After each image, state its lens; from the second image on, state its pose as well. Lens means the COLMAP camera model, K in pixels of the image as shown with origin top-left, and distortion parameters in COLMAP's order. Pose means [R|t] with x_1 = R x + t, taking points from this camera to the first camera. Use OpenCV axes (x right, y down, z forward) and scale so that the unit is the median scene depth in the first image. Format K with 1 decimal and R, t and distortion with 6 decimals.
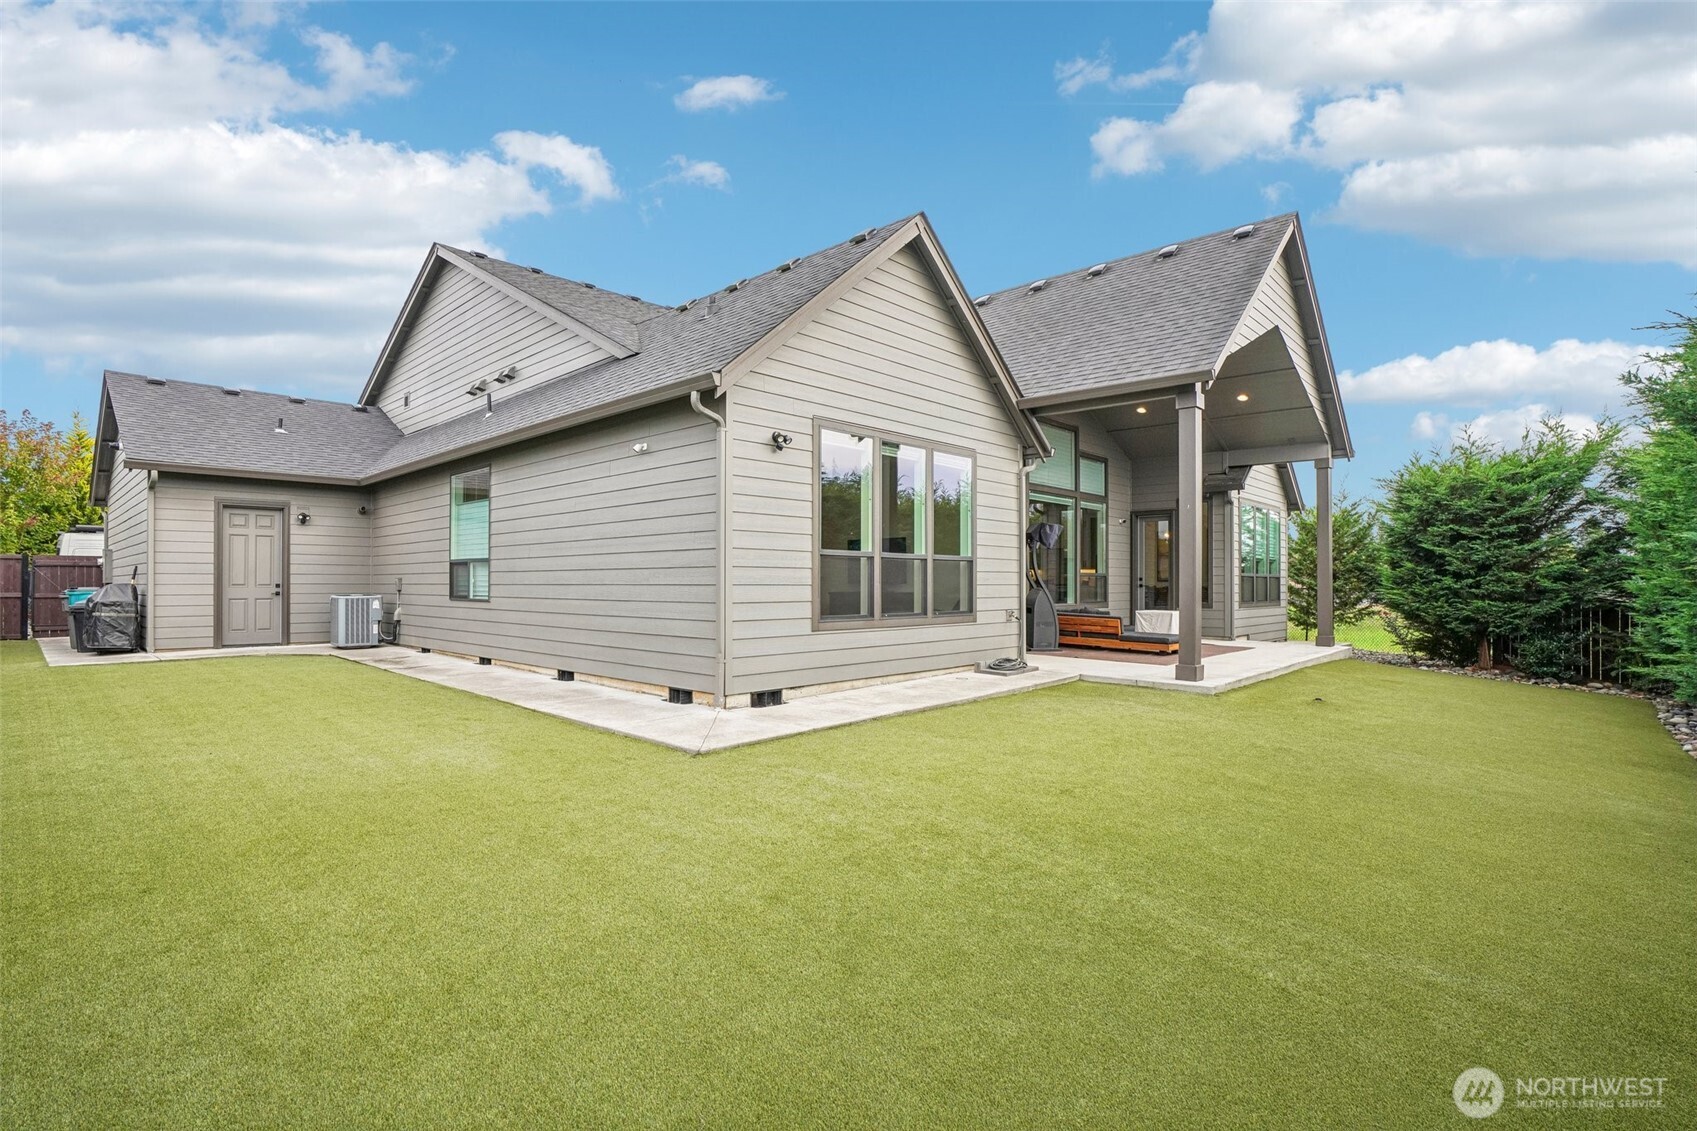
lens RADIAL K [[824.6, 0, 852.3], [0, 824.6, 586.0], [0, 0, 1]] dist [-0.055002, 0.000381]
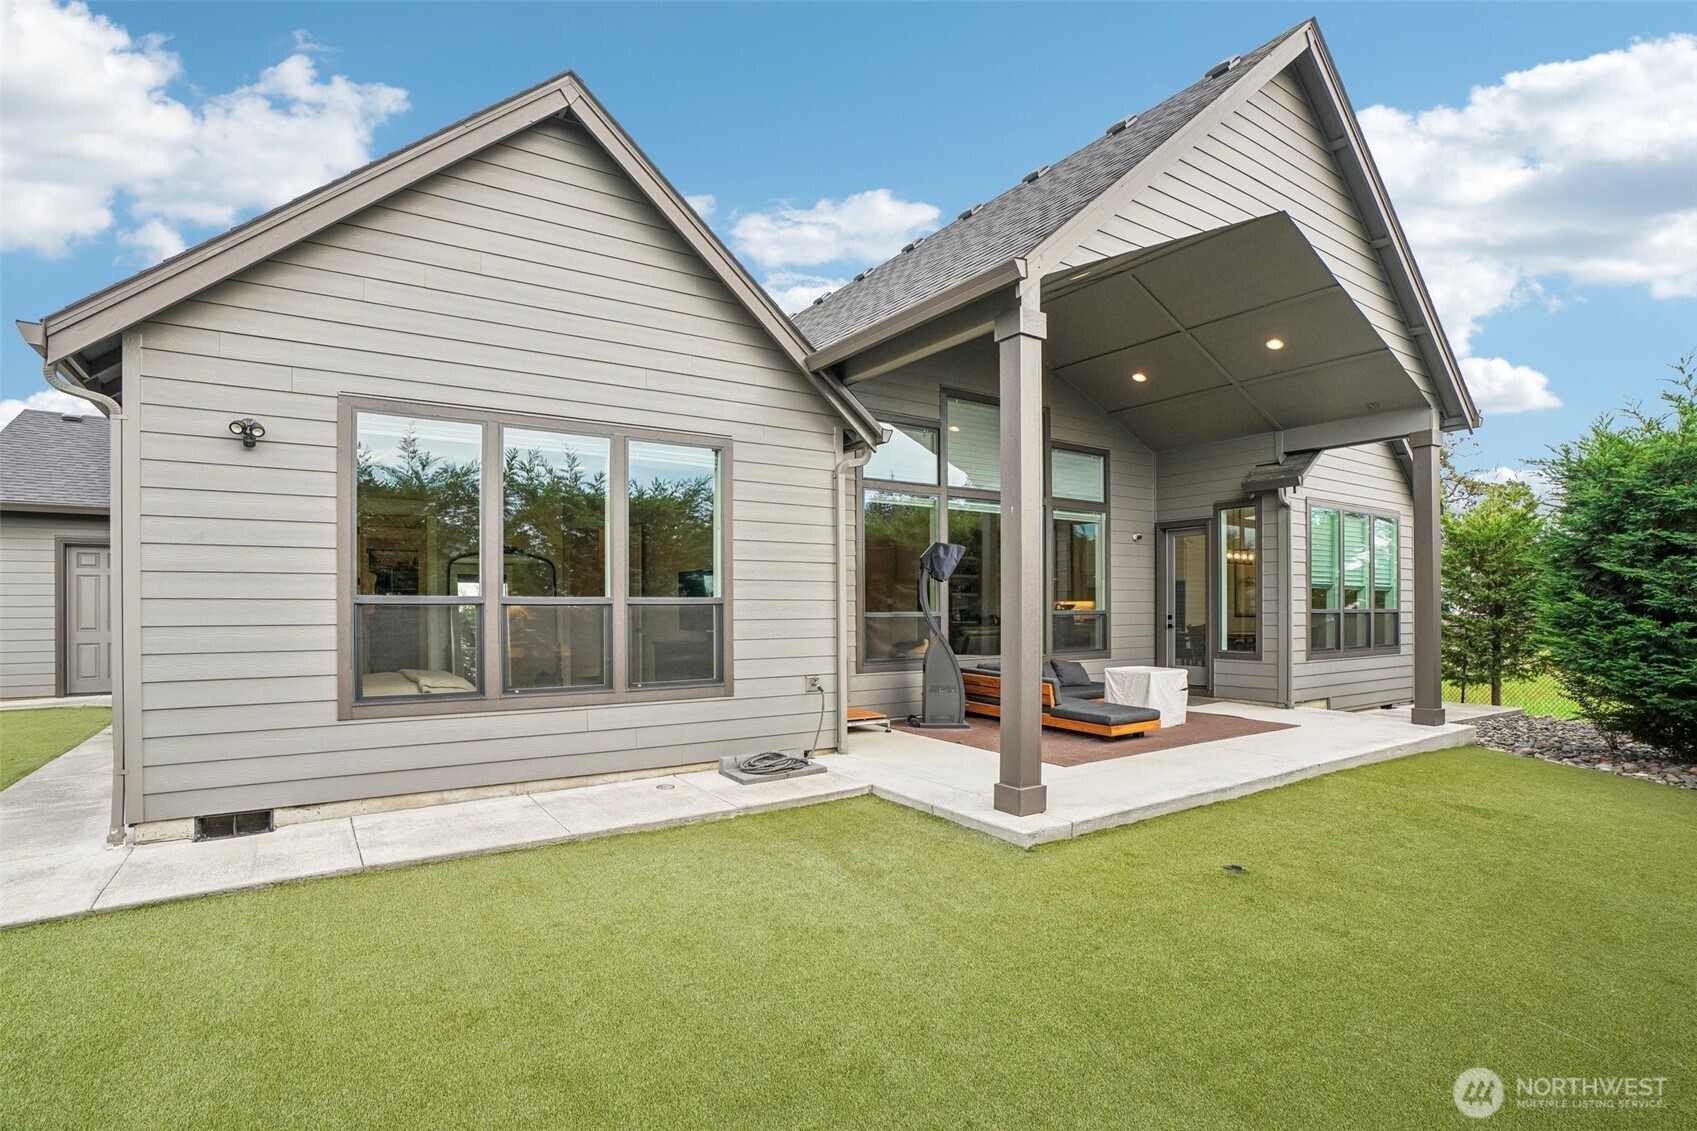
lens RADIAL K [[828.1, 0, 850.6], [0, 828.1, 613.6], [0, 0, 1]] dist [-0.062286, 0.020387]
pose [[0.972536, -0.002967, -0.232732, 0.321681], [0.004040, 0.999983, 0.004131, -0.020011], [0.232715, -0.004958, 0.972532, 0.303544]]
